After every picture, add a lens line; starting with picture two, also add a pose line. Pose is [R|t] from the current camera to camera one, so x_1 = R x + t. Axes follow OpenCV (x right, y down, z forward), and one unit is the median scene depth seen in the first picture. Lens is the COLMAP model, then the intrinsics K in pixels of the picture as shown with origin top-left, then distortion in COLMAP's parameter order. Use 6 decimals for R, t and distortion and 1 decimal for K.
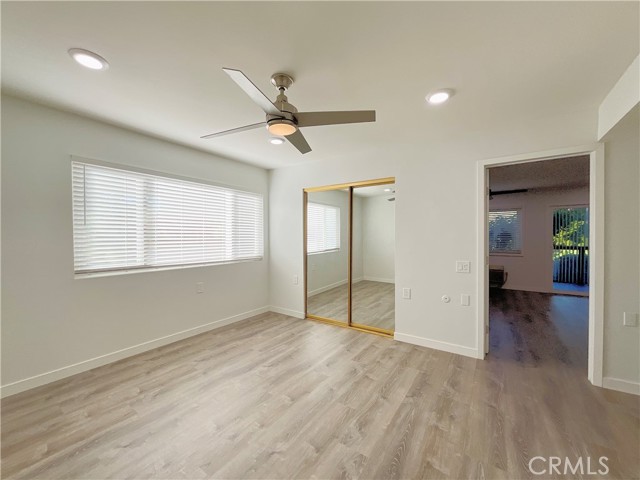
lens RADIAL K [[256.8, 0, 324.7], [0, 256.8, 240.8], [0, 0, 1]] dist [0.000285, 0.000132]
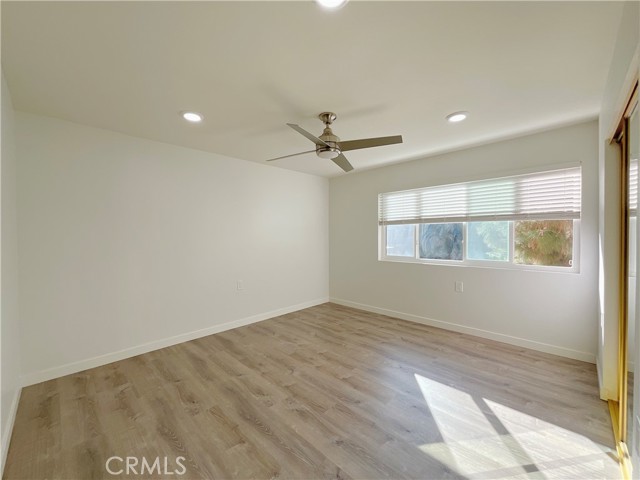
lens RADIAL K [[256.8, 0, 324.7], [0, 256.8, 240.8], [0, 0, 1]] dist [0.000285, 0.000132]
pose [[-0.167108, 0.021947, -0.985694, 0.903315], [-0.003812, 0.999730, 0.022906, -0.036369], [0.985931, 0.007585, -0.166979, 0.959890]]
